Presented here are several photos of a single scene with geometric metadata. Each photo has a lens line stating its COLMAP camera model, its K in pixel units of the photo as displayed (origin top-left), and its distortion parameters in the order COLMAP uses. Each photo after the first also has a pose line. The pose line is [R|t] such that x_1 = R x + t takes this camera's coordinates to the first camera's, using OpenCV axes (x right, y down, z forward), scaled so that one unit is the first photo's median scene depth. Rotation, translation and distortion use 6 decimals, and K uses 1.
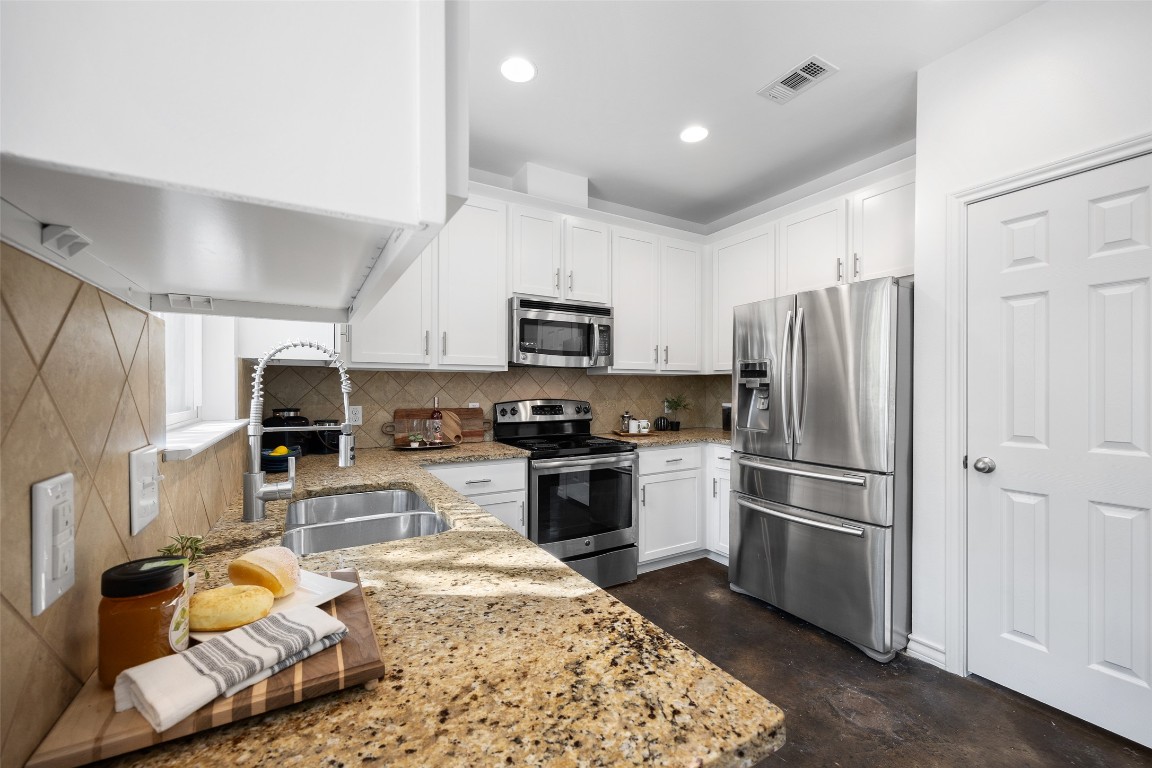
lens RADIAL K [[457.7, 0, 578.5], [0, 457.7, 393.7], [0, 0, 1]] dist [0.001173, -0.000127]
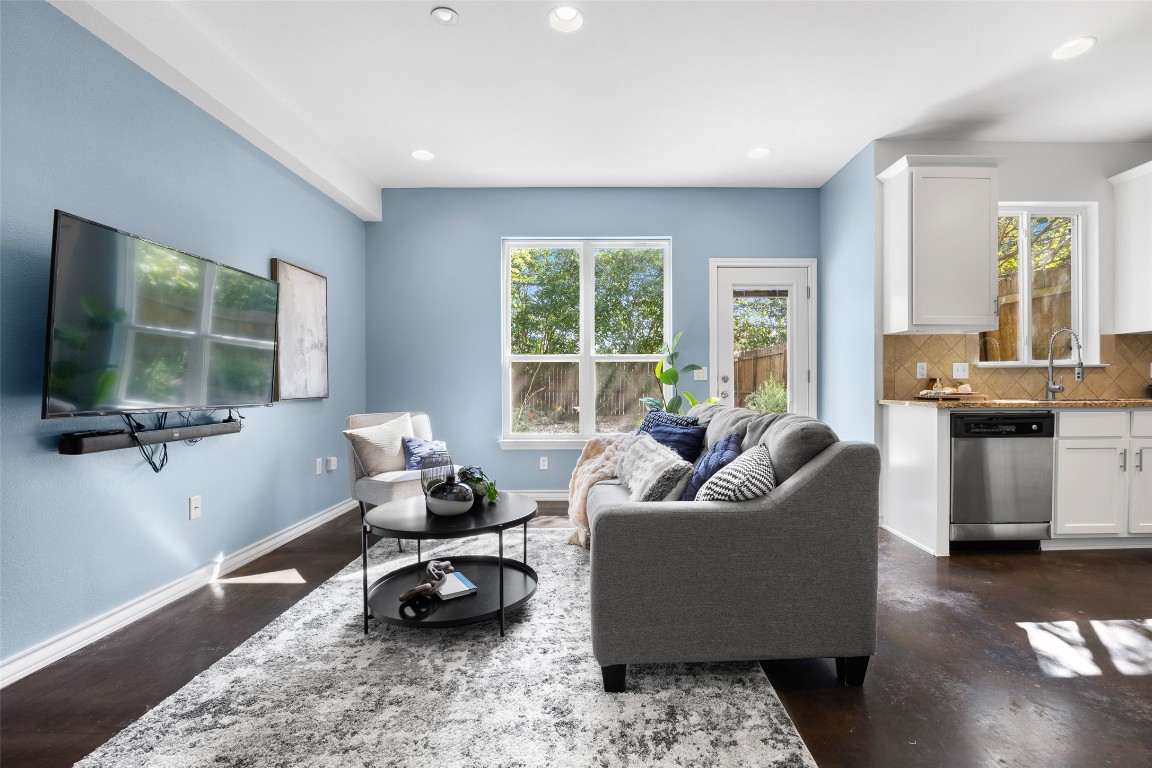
lens RADIAL K [[510.9, 0, 603.1], [0, 510.9, 385.4], [0, 0, 1]] dist [-0.017258, -0.000052]
pose [[-0.505336, 0.005680, -0.862904, 1.338095], [0.000801, 0.999981, 0.006114, 0.075711], [0.862922, 0.002399, -0.505331, 0.103257]]
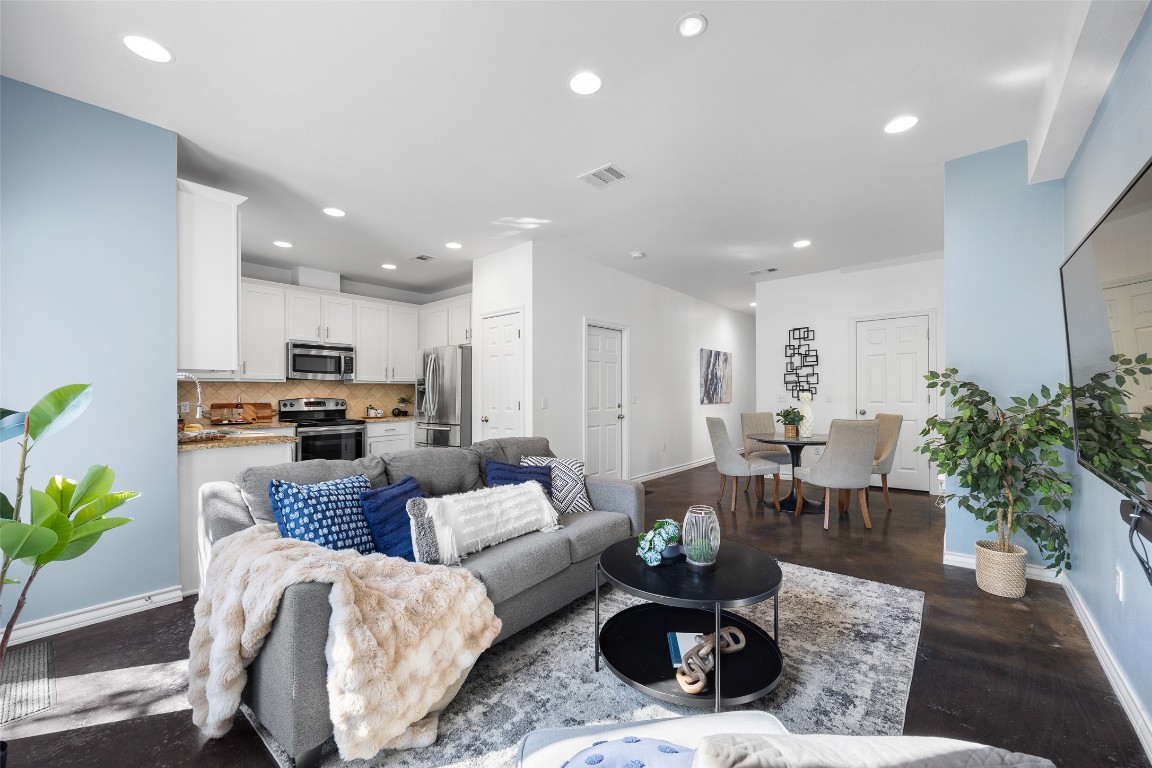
lens RADIAL K [[457.7, 0, 578.5], [0, 457.7, 393.7], [0, 0, 1]] dist [0.001173, -0.000127]
pose [[0.946176, -0.005607, 0.323605, 0.367567], [0.009281, 0.999909, -0.009813, 0.026595], [-0.323520, 0.012288, 0.946141, -1.133324]]
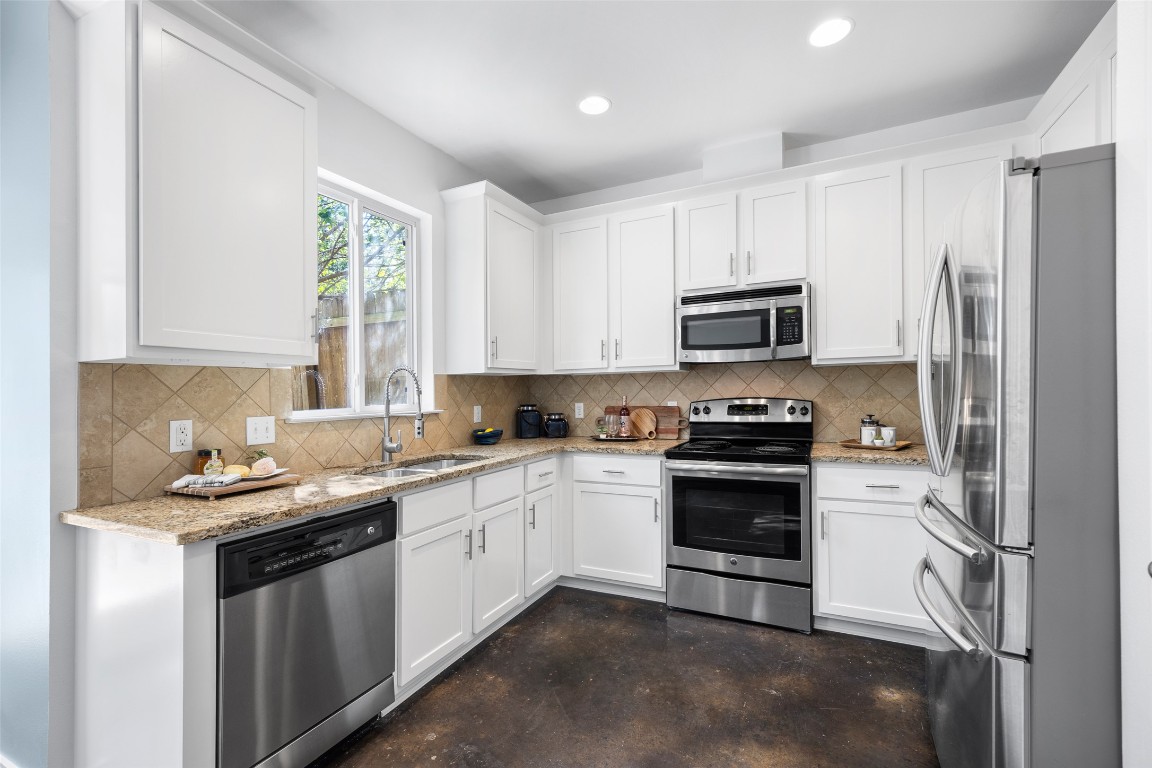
lens RADIAL K [[500.0, 0, 581.0], [0, 500.0, 384.4], [0, 0, 1]] dist [0.009708, 0.000496]
pose [[0.554391, -0.020408, -0.832006, 0.652445], [0.012510, 0.999791, -0.016188, -0.002504], [0.832162, -0.001434, 0.554530, 0.218590]]
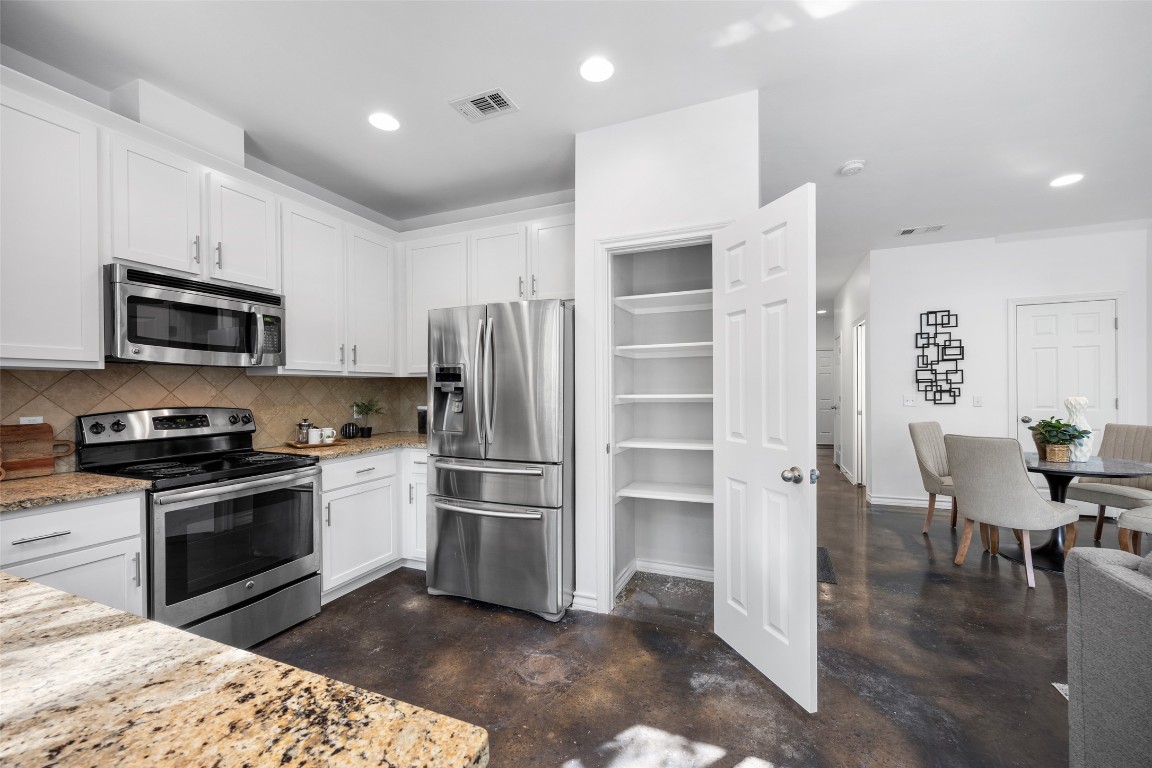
lens RADIAL K [[454.1, 0, 578.9], [0, 454.1, 395.7], [0, 0, 1]] dist [0.002282, -0.000055]
pose [[0.797902, -0.011488, 0.602678, 0.002994], [0.009178, 0.999934, 0.006909, -0.007347], [-0.602718, 0.000019, 0.797954, 0.014735]]
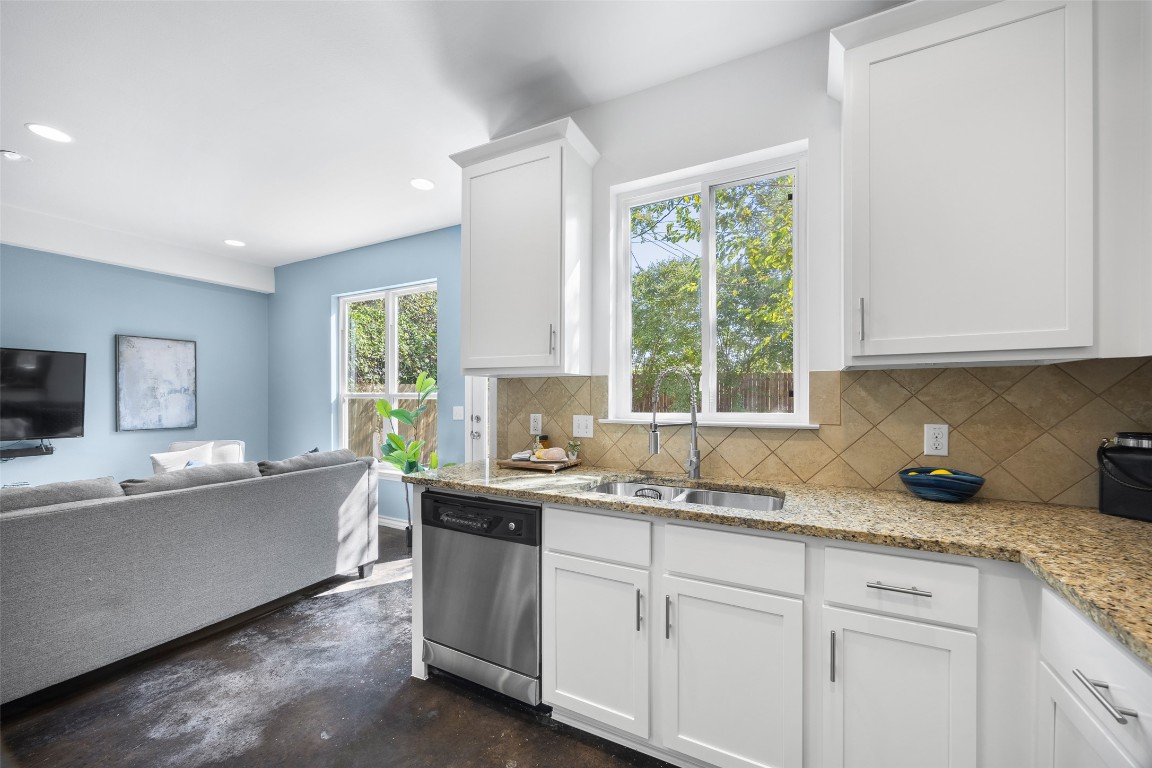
lens RADIAL K [[440.4, 0, 577.6], [0, 440.4, 393.8], [0, 0, 1]] dist [-0.001249, -0.000232]
pose [[-0.851855, -0.000353, -0.523778, 0.205437], [-0.002091, 0.999994, 0.002727, -0.014062], [0.523774, 0.003418, -0.851850, 0.917880]]
